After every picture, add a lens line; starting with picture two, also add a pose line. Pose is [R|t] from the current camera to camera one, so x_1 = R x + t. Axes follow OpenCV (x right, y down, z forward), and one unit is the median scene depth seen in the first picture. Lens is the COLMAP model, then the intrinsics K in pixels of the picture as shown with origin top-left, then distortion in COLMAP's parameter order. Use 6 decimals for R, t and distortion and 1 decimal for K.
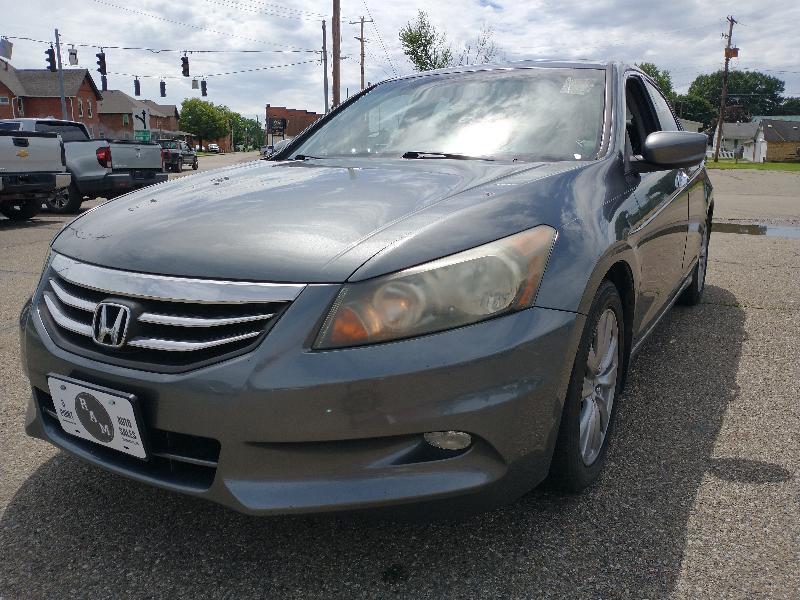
lens RADIAL K [[645.8, 0, 400.0], [0, 645.8, 300.0], [0, 0, 1]] dist [0.044527, -0.094259]
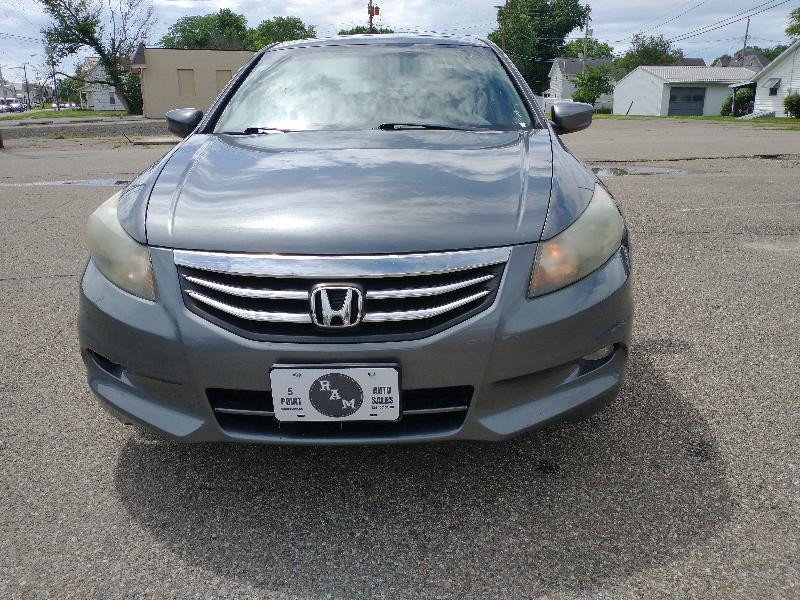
lens RADIAL K [[645.8, 0, 400.0], [0, 645.8, 300.0], [0, 0, 1]] dist [0.044527, -0.094259]
pose [[0.875429, -0.151291, 0.459059, -0.833750], [0.119961, 0.988042, 0.096860, -0.062409], [-0.468224, -0.029725, 0.883110, 0.024224]]
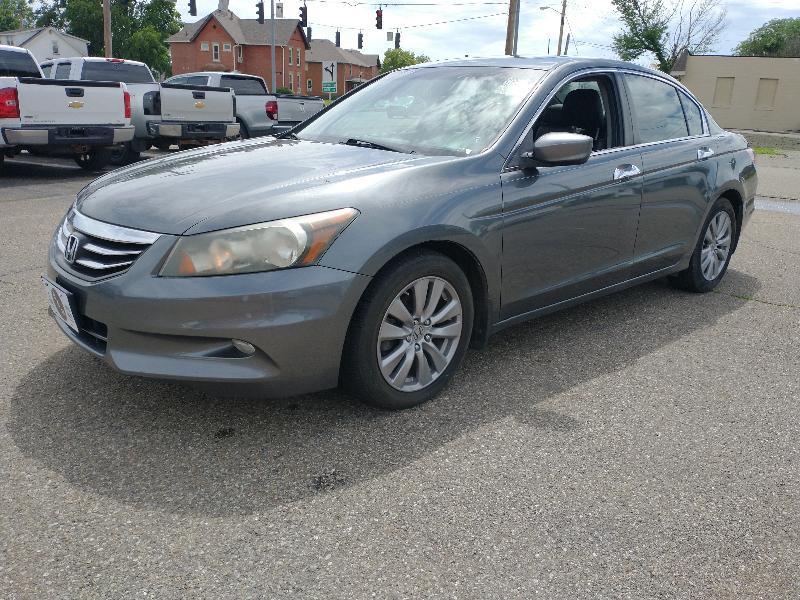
lens RADIAL K [[645.8, 0, 400.0], [0, 645.8, 300.0], [0, 0, 1]] dist [0.044527, -0.094259]
pose [[0.956790, 0.117034, -0.266187, 0.775180], [-0.098643, 0.991781, 0.081491, -0.047452], [0.273537, -0.051712, 0.960470, -0.327548]]
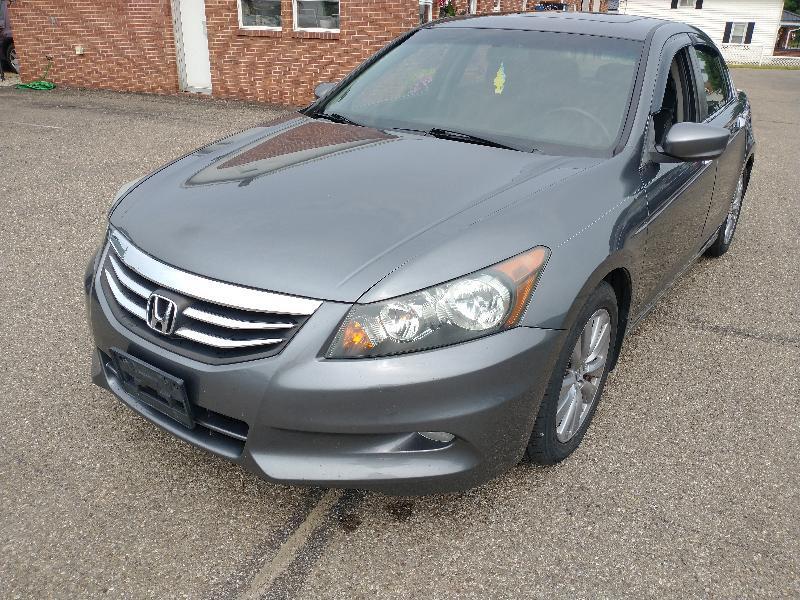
lens RADIAL K [[649.2, 0, 400.0], [0, 649.2, 300.0], [0, 0, 1]] dist [0.007421, -0.032158]
pose [[0.995488, 0.074395, -0.058899, 0.059634], [-0.062565, 0.981301, 0.182025, -0.232140], [0.071340, -0.177519, 0.981528, -0.137175]]
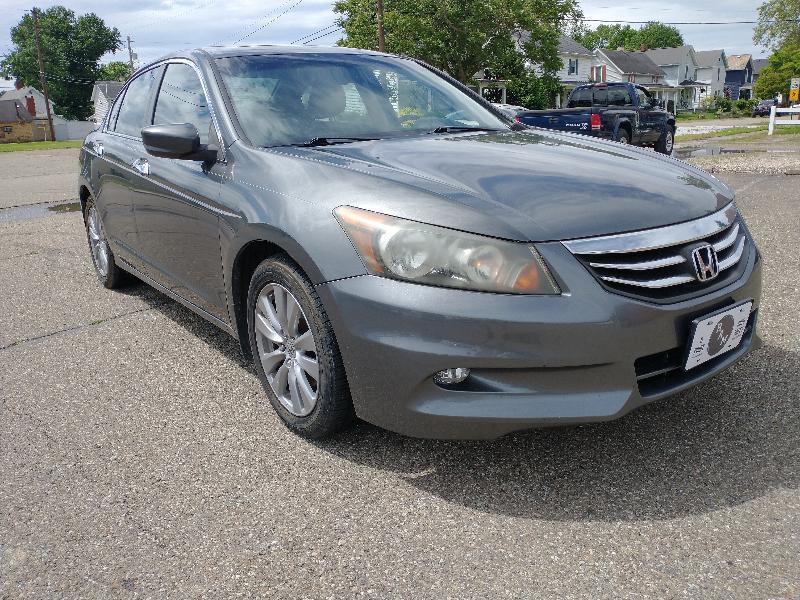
lens RADIAL K [[649.2, 0, 400.0], [0, 649.2, 300.0], [0, 0, 1]] dist [0.007421, -0.032158]
pose [[0.389080, -0.269493, 0.880903, -1.813269], [0.244423, 0.952178, 0.183340, -0.271718], [-0.888186, 0.143979, 0.436344, 0.985141]]
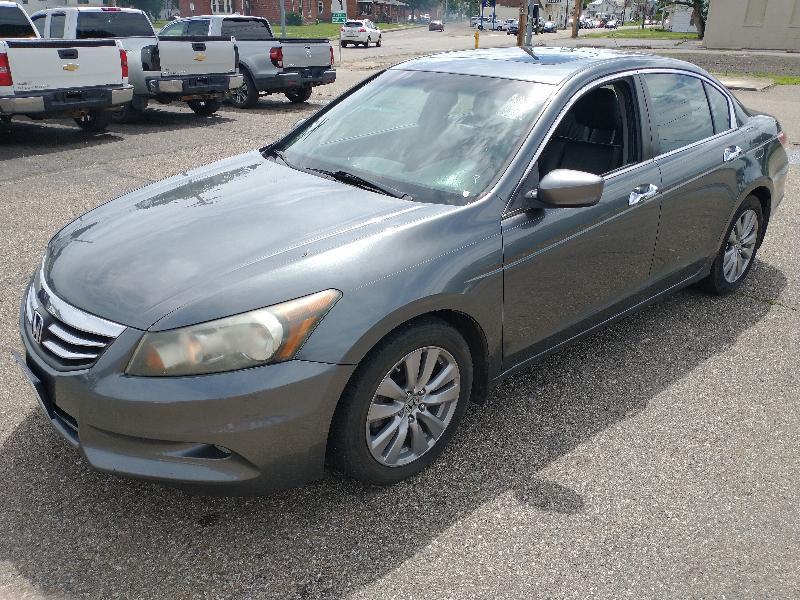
lens RADIAL K [[649.2, 0, 400.0], [0, 649.2, 300.0], [0, 0, 1]] dist [0.007421, -0.032158]
pose [[0.950917, 0.131006, -0.280347, 0.763905], [-0.078198, 0.978292, 0.191913, -0.376999], [0.299402, -0.160570, 0.940519, -0.151192]]
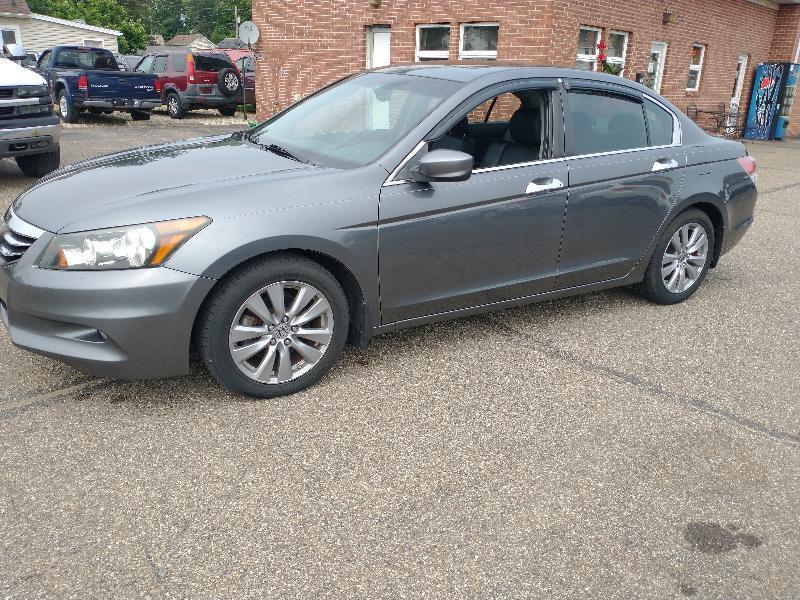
lens RADIAL K [[649.2, 0, 400.0], [0, 649.2, 300.0], [0, 0, 1]] dist [0.007421, -0.032158]
pose [[0.889305, 0.201648, -0.410457, 1.423058], [-0.155229, 0.977352, 0.143828, -0.234400], [0.430164, -0.064192, 0.900466, -0.217309]]
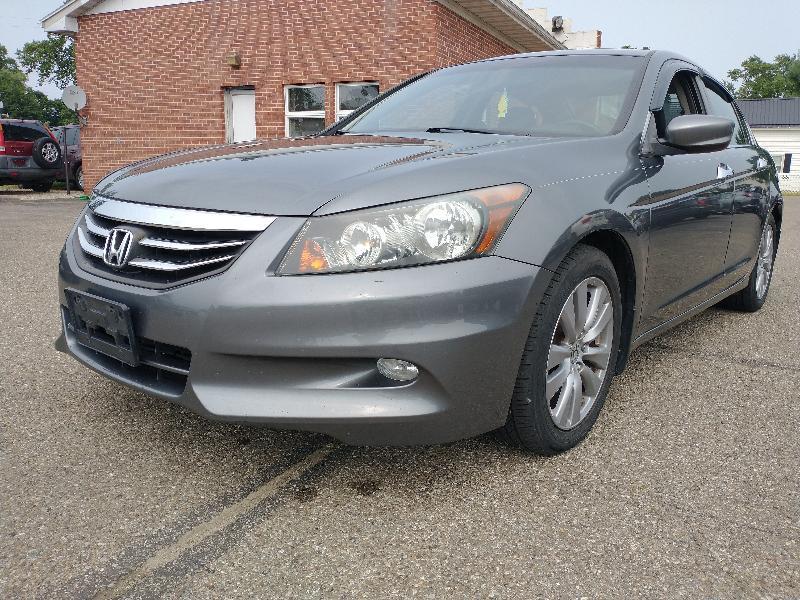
lens RADIAL K [[645.8, 0, 400.0], [0, 645.8, 300.0], [0, 0, 1]] dist [0.044527, -0.094259]
pose [[0.987263, 0.072508, -0.141614, 0.211996], [-0.074914, 0.997121, -0.011724, 0.106600], [0.140356, 0.022183, 0.989853, -0.057643]]
